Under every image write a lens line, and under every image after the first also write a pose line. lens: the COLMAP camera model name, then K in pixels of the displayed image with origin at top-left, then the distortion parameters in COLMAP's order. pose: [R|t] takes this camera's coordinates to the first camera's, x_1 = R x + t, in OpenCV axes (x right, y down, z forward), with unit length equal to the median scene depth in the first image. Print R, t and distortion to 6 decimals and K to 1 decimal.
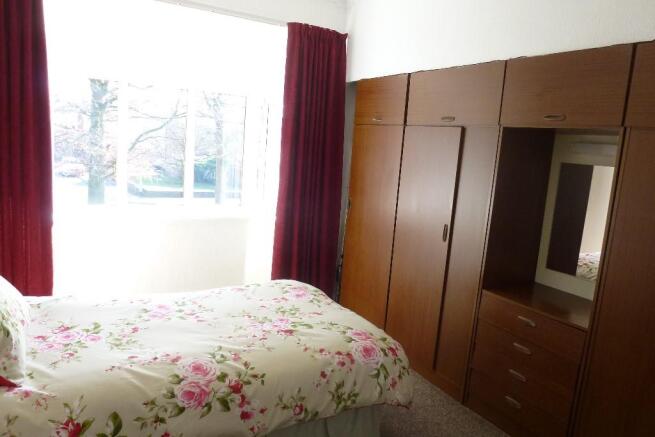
lens RADIAL K [[463.5, 0, 330.2], [0, 463.5, 220.7], [0, 0, 1]] dist [-0.065985, 0.017100]
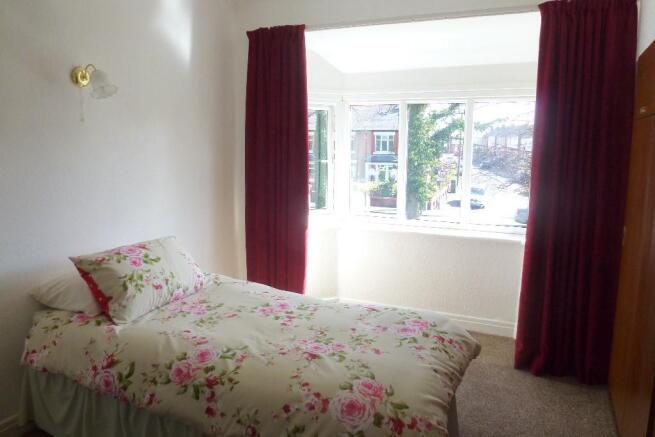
lens RADIAL K [[463.5, 0, 331.7], [0, 463.5, 217.0], [0, 0, 1]] dist [-0.065985, 0.017100]
pose [[0.585412, 0.054021, -0.808934, 0.747273], [-0.097835, 0.995193, -0.004342, -0.040639], [0.804811, 0.081684, 0.587883, 0.527571]]
